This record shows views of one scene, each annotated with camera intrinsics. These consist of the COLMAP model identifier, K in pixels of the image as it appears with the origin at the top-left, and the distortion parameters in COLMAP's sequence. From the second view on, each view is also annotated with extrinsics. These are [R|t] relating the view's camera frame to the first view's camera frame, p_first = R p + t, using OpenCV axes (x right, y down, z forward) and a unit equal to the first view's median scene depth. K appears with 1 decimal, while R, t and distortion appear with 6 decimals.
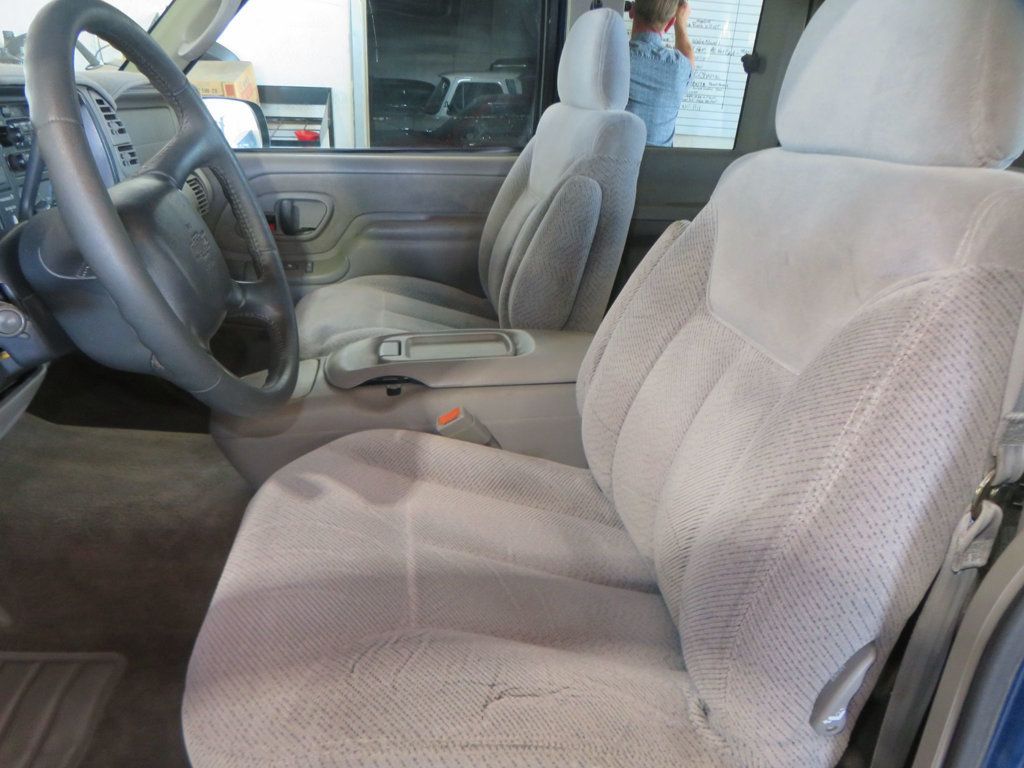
lens RADIAL K [[736.8, 0, 512.0], [0, 736.8, 384.0], [0, 0, 1]] dist [0.004618, -0.000170]
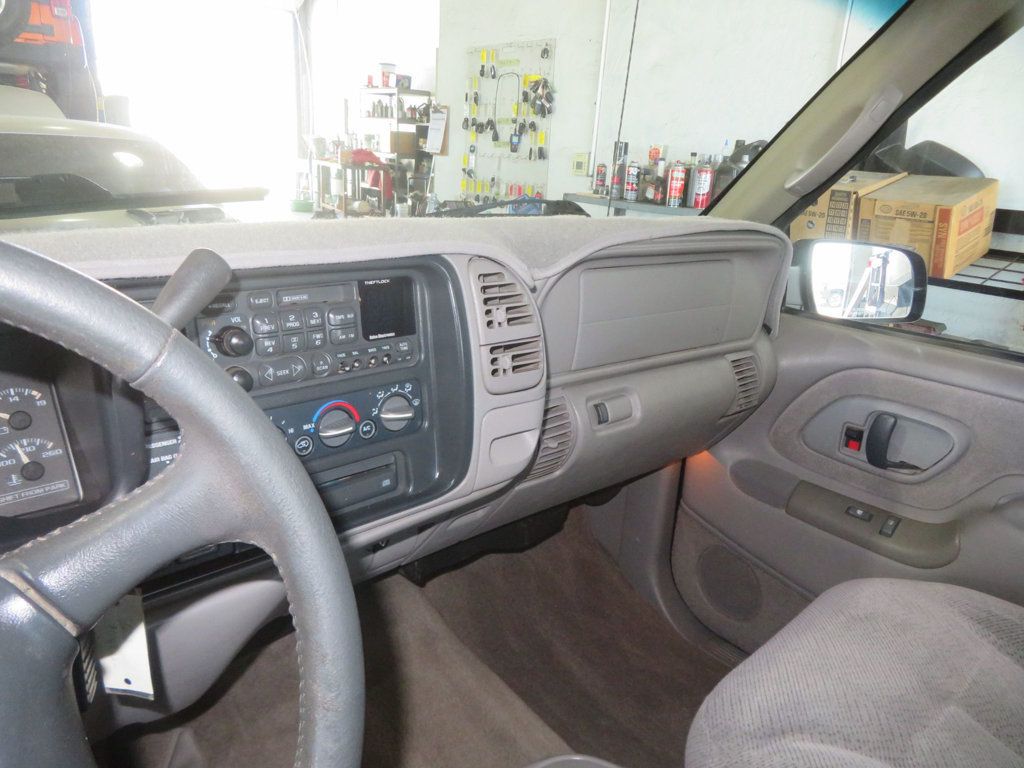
lens RADIAL K [[737.2, 0, 512.0], [0, 737.2, 384.0], [0, 0, 1]] dist [-0.012373, -0.000119]
pose [[0.579869, 0.260143, -0.772060, -0.030814], [-0.344991, 0.936899, 0.056573, -0.306409], [0.738060, 0.233549, 0.633026, 0.572919]]
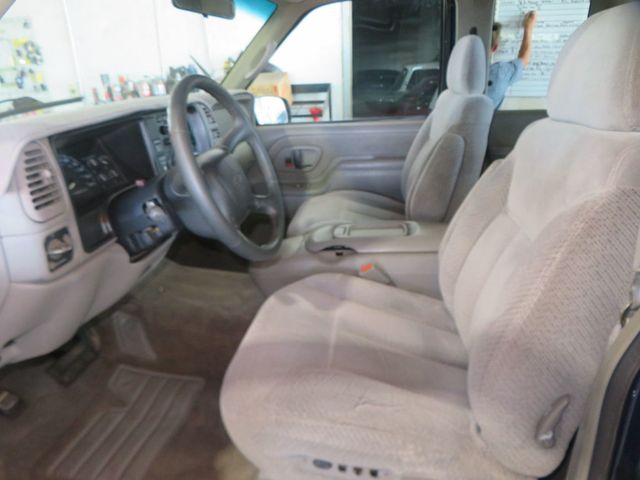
lens RADIAL K [[468.0, 0, 320.0], [0, 468.0, 240.0], [0, 0, 1]] dist [0.001719, 0.001144]
pose [[0.961599, 0.021429, -0.273622, 0.110511], [-0.031586, 0.998964, -0.032771, 0.014837], [0.272636, 0.040155, 0.961279, -0.143638]]
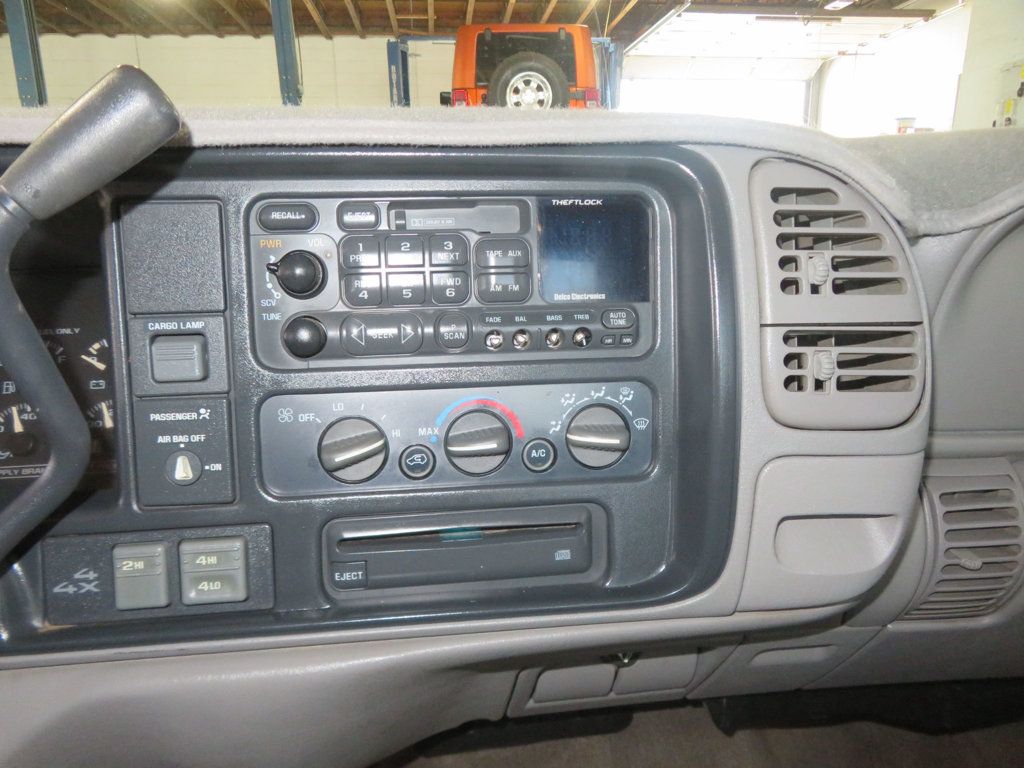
lens RADIAL K [[731.7, 0, 523.3], [0, 731.7, 384.7], [0, 0, 1]] dist [-0.004831, -0.003491]
pose [[-0.018589, 0.210085, -0.977506, -0.196258], [-0.365185, 0.908701, 0.202242, -0.296460], [0.930750, 0.360730, 0.059828, 0.800288]]
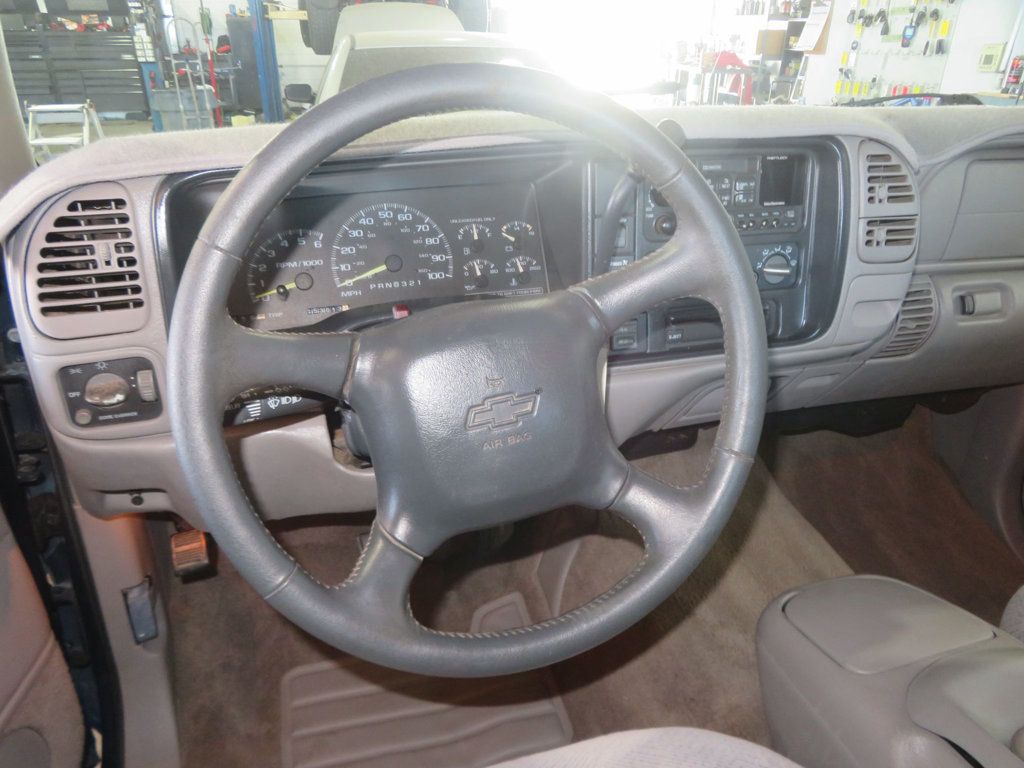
lens RADIAL K [[745.6, 0, 502.5], [0, 745.6, 389.9], [0, 0, 1]] dist [-0.037168, 0.035327]
pose [[0.164324, 0.406936, -0.898555, 0.109114], [-0.375371, 0.868199, 0.324542, -0.257025], [0.912192, 0.283961, 0.295418, 0.468253]]
